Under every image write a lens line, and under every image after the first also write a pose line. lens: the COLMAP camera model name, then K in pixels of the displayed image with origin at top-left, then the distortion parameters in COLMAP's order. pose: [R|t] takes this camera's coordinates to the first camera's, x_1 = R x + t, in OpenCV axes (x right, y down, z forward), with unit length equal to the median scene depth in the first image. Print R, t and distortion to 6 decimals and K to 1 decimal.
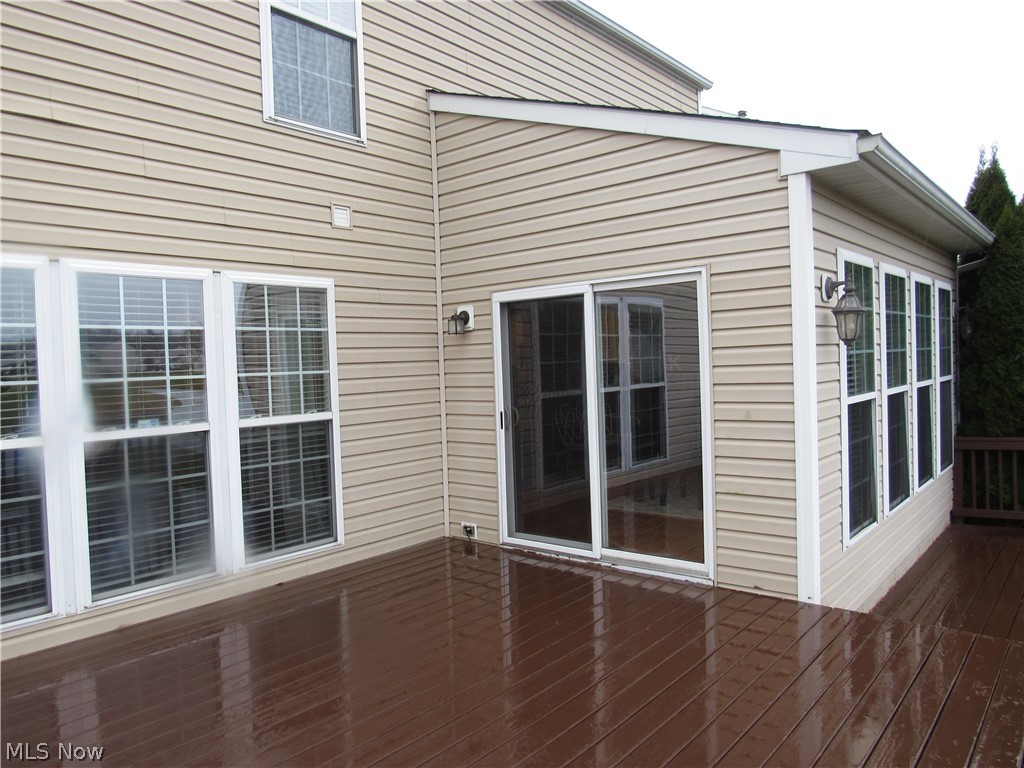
lens RADIAL K [[725.6, 0, 503.8], [0, 725.6, 383.6], [0, 0, 1]] dist [-0.032248, 0.002858]
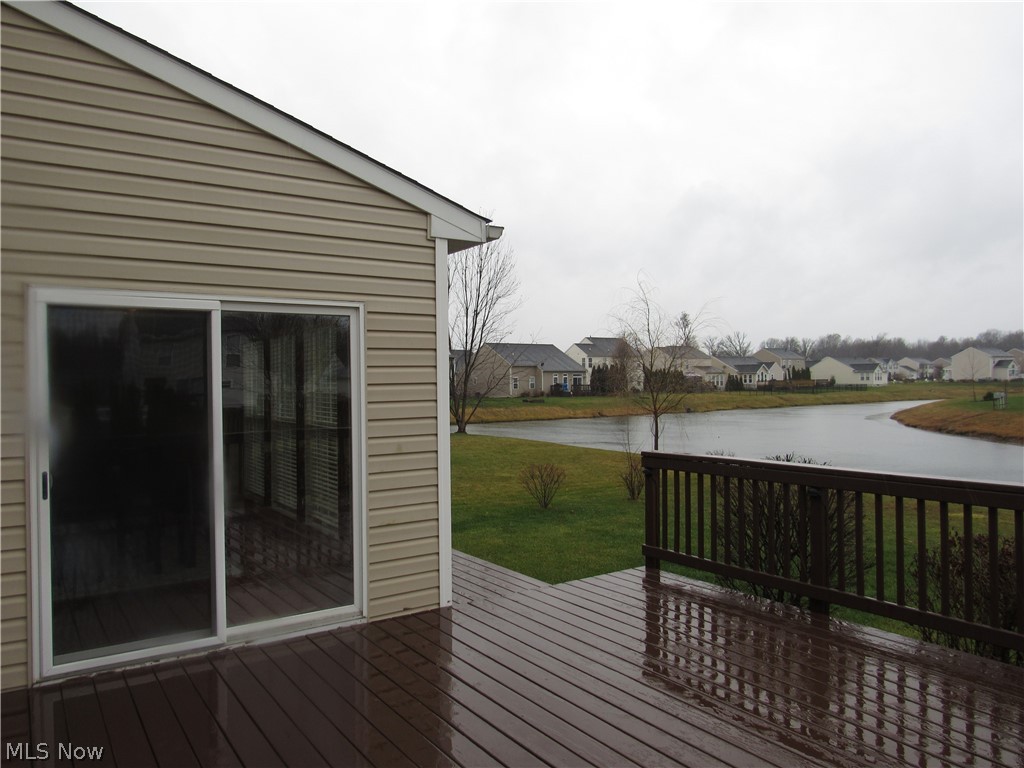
lens RADIAL K [[725.6, 0, 503.8], [0, 725.6, 383.6], [0, 0, 1]] dist [-0.032248, 0.002858]
pose [[0.270198, 0.034437, 0.962189, -0.621480], [0.030116, 0.998569, -0.044196, 0.000473], [-0.962334, 0.040919, 0.268774, 0.530135]]
